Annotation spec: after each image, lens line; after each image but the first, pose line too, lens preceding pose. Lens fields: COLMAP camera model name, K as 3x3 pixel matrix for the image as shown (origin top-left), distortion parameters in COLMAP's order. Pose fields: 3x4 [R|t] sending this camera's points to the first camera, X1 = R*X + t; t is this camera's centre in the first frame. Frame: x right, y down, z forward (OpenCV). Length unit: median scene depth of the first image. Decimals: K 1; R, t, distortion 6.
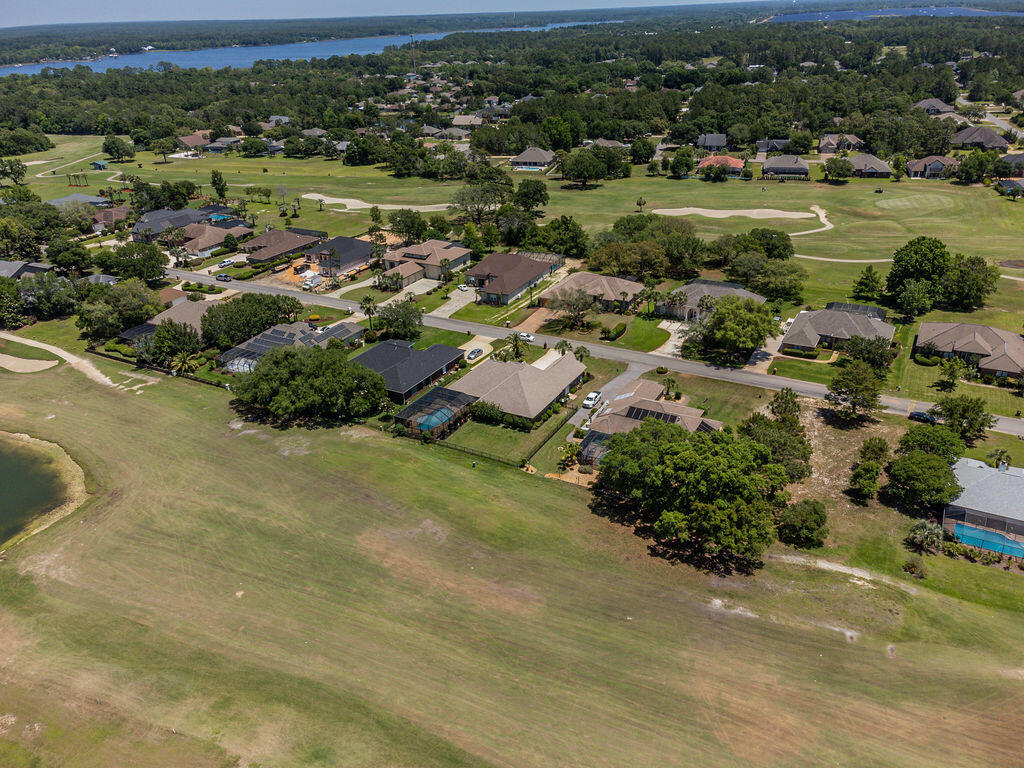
lens RADIAL K [[757.9, 0, 510.9], [0, 757.9, 387.1], [0, 0, 1]] dist [0.028960, 0.017647]
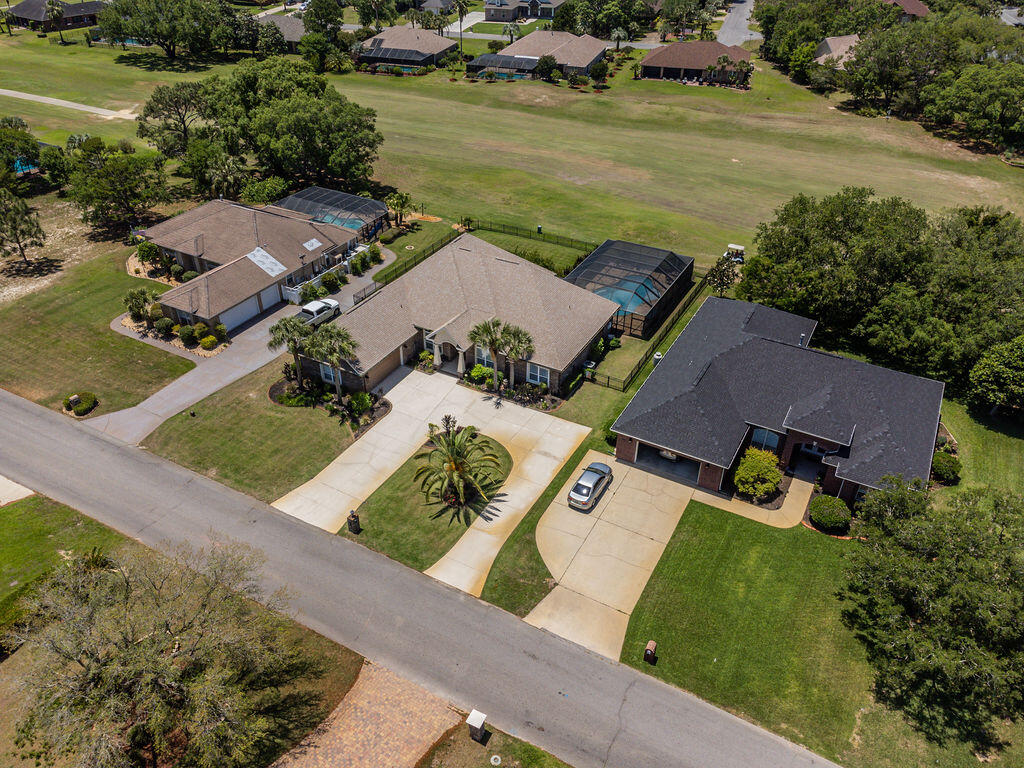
lens RADIAL K [[757.9, 0, 510.9], [0, 757.9, 387.1], [0, 0, 1]] dist [0.028960, 0.017647]
pose [[-0.999525, 0.029332, 0.009455, -0.017388], [0.022489, 0.484428, 0.874542, -0.317254], [0.021072, 0.874339, -0.484858, 1.054025]]
